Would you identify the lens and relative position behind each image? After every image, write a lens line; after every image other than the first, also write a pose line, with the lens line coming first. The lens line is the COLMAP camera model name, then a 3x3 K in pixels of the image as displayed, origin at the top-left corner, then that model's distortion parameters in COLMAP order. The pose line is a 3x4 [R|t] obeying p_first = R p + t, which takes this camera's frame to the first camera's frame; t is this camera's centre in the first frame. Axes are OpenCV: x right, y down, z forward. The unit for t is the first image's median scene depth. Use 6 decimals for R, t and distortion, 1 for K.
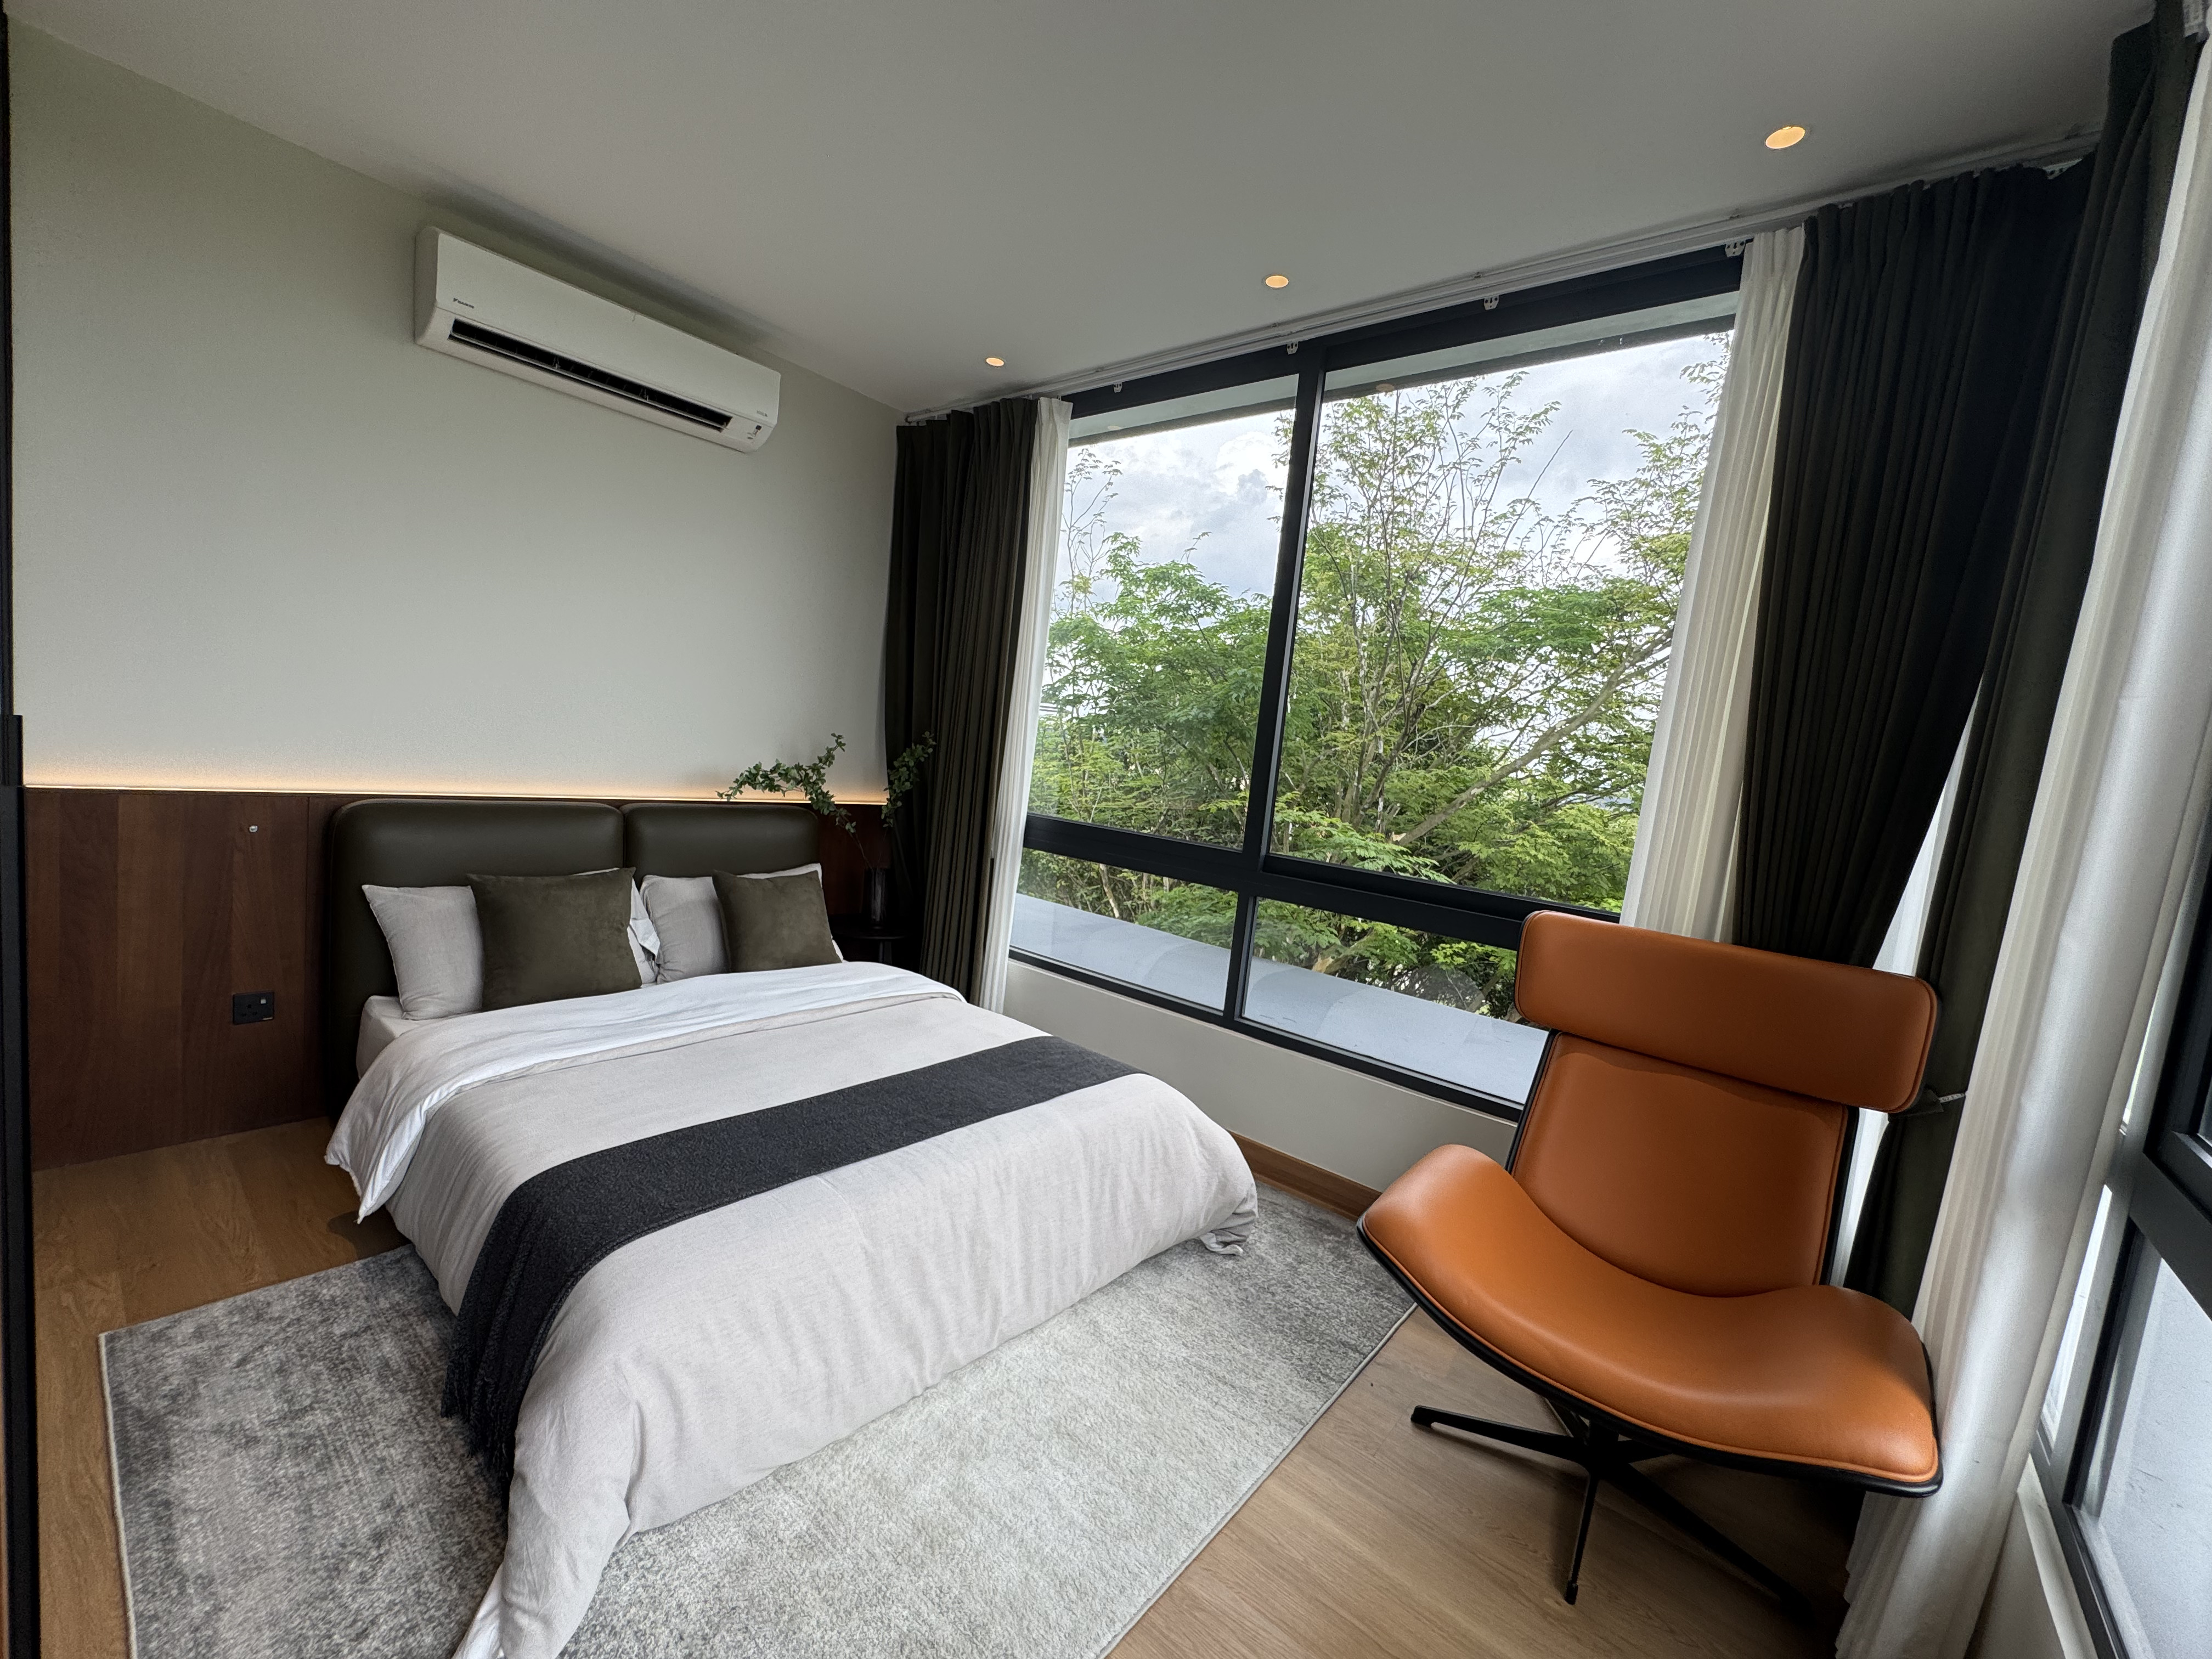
lens RADIAL K [[882.8, 0, 1099.7], [0, 882.8, 837.8], [0, 0, 1]] dist [-0.009036, -0.000050]
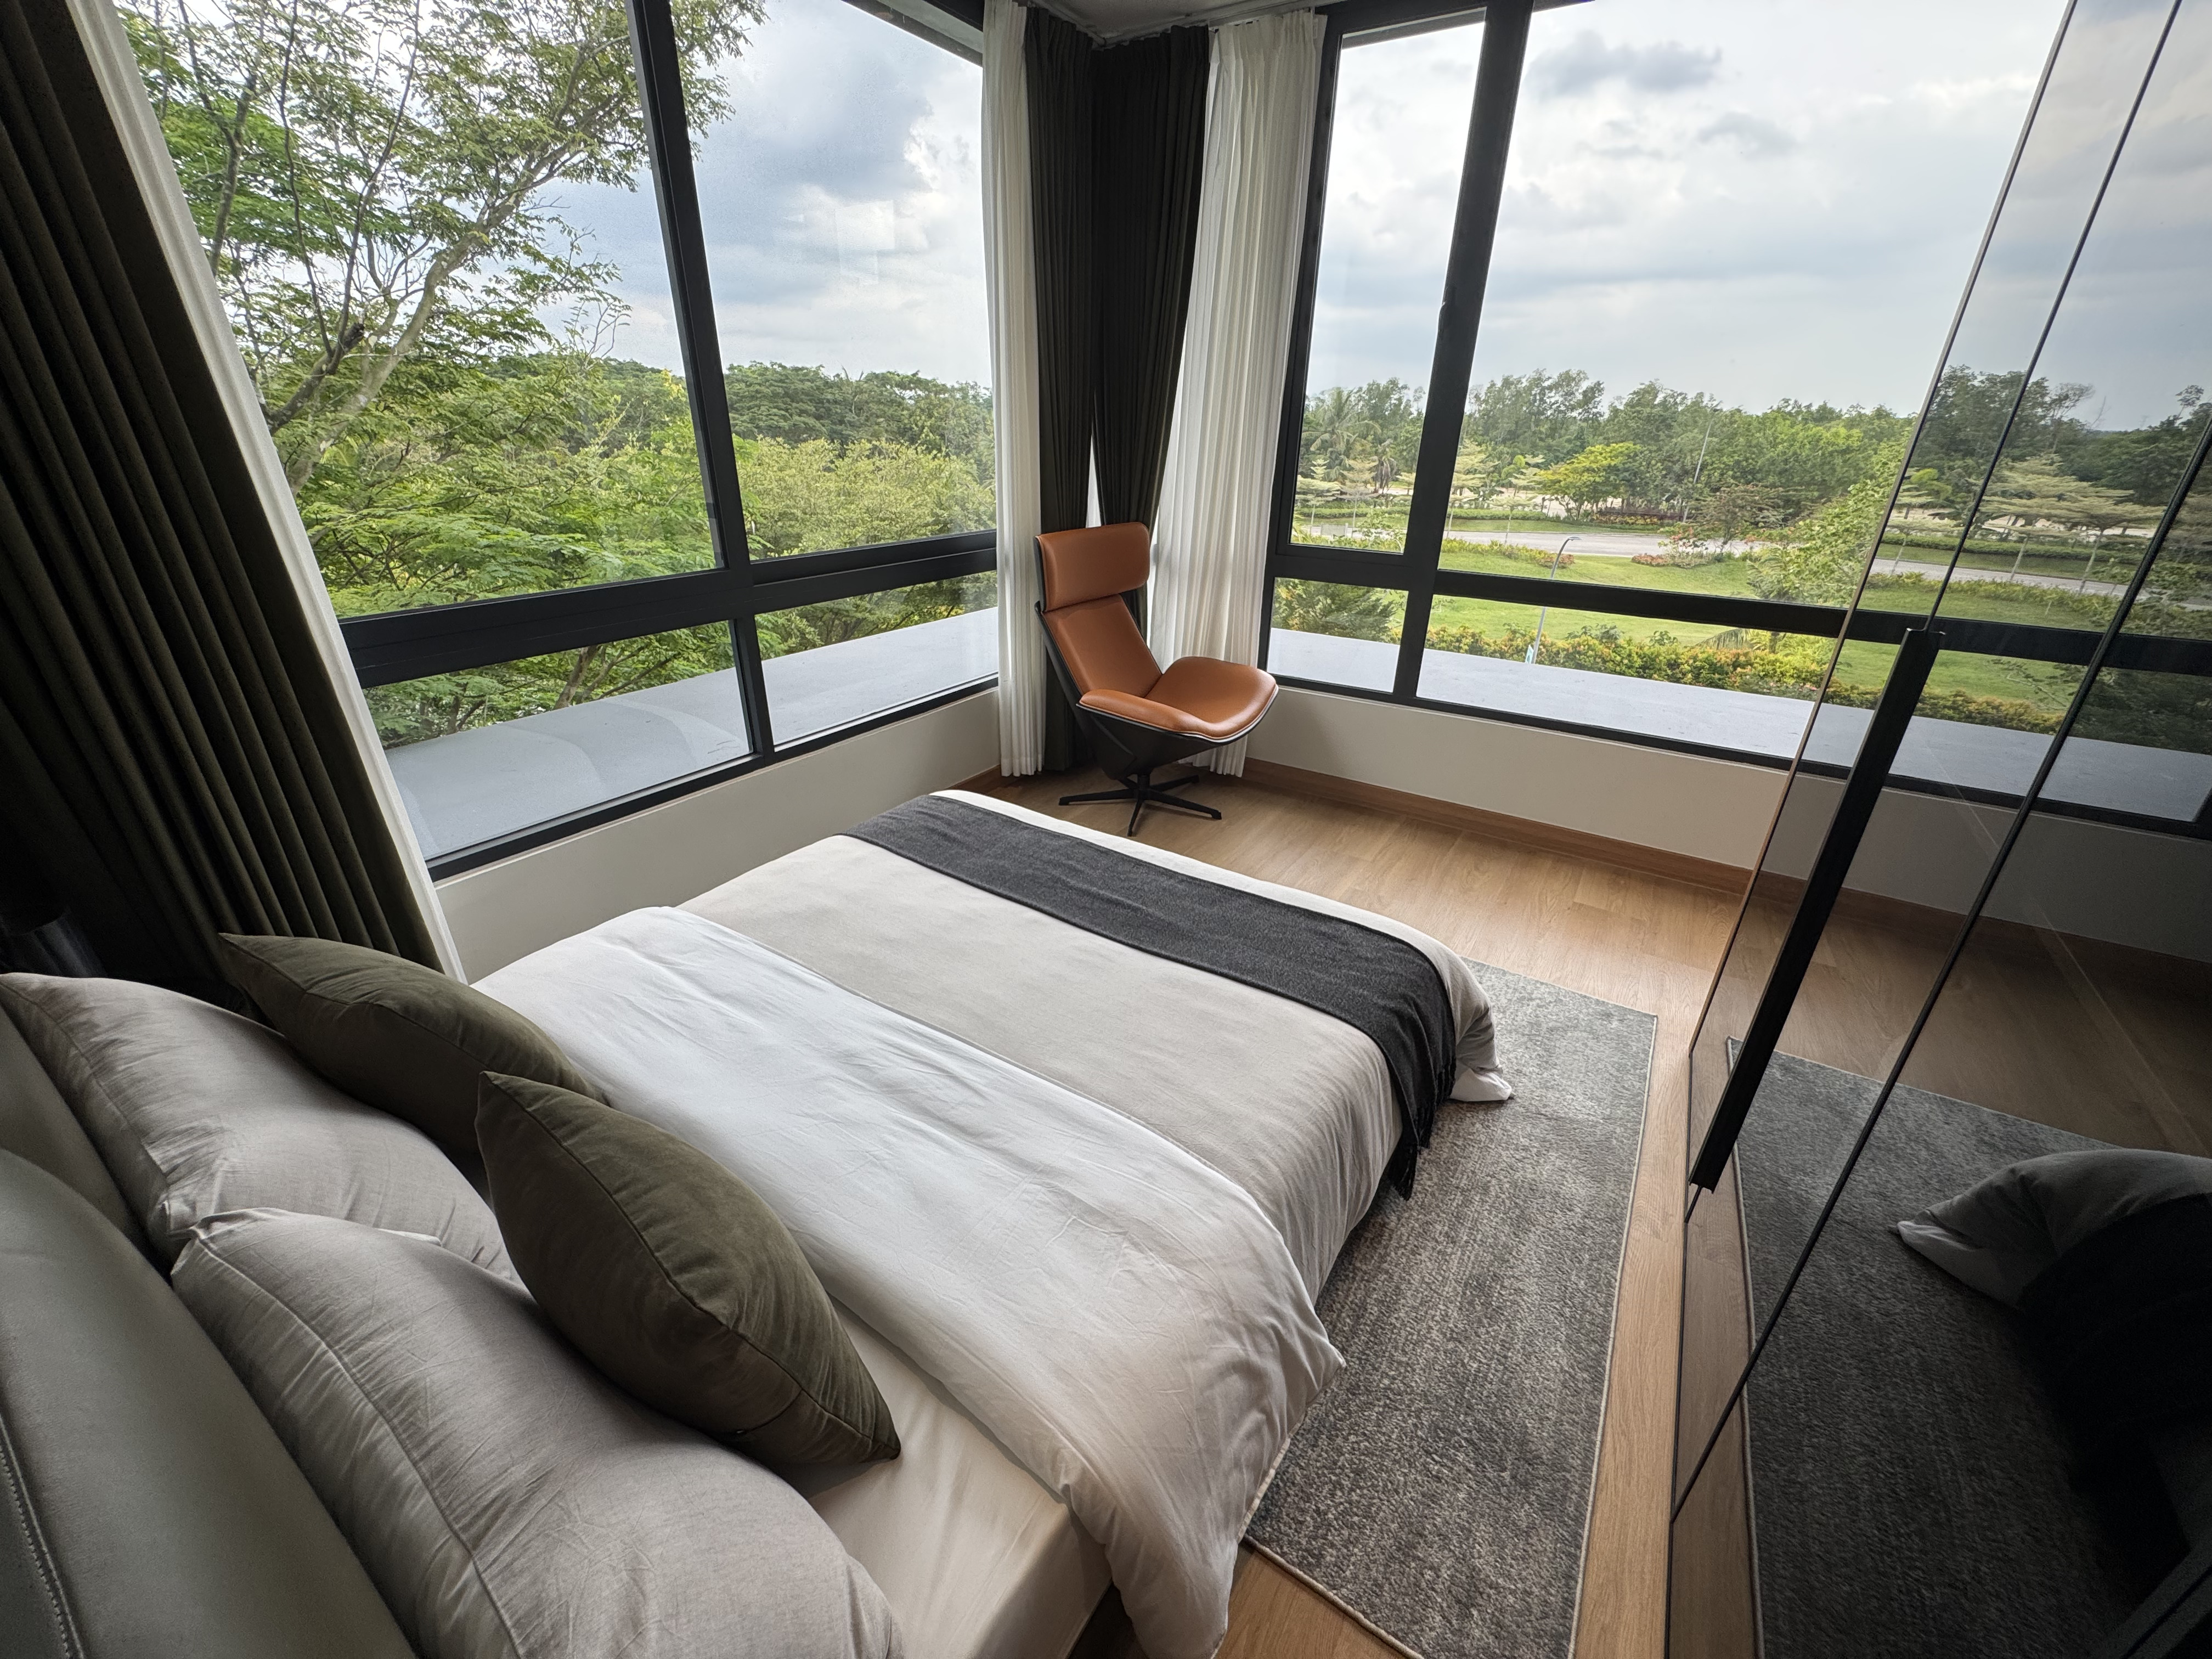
lens RADIAL K [[882.8, 0, 1100.6], [0, 882.8, 831.4], [0, 0, 1]] dist [-0.009036, -0.000050]
pose [[-0.109306, -0.513117, 0.851331, -0.858931], [0.069959, 0.850367, 0.521518, -0.219351], [-0.991543, 0.116563, -0.057053, 0.842346]]
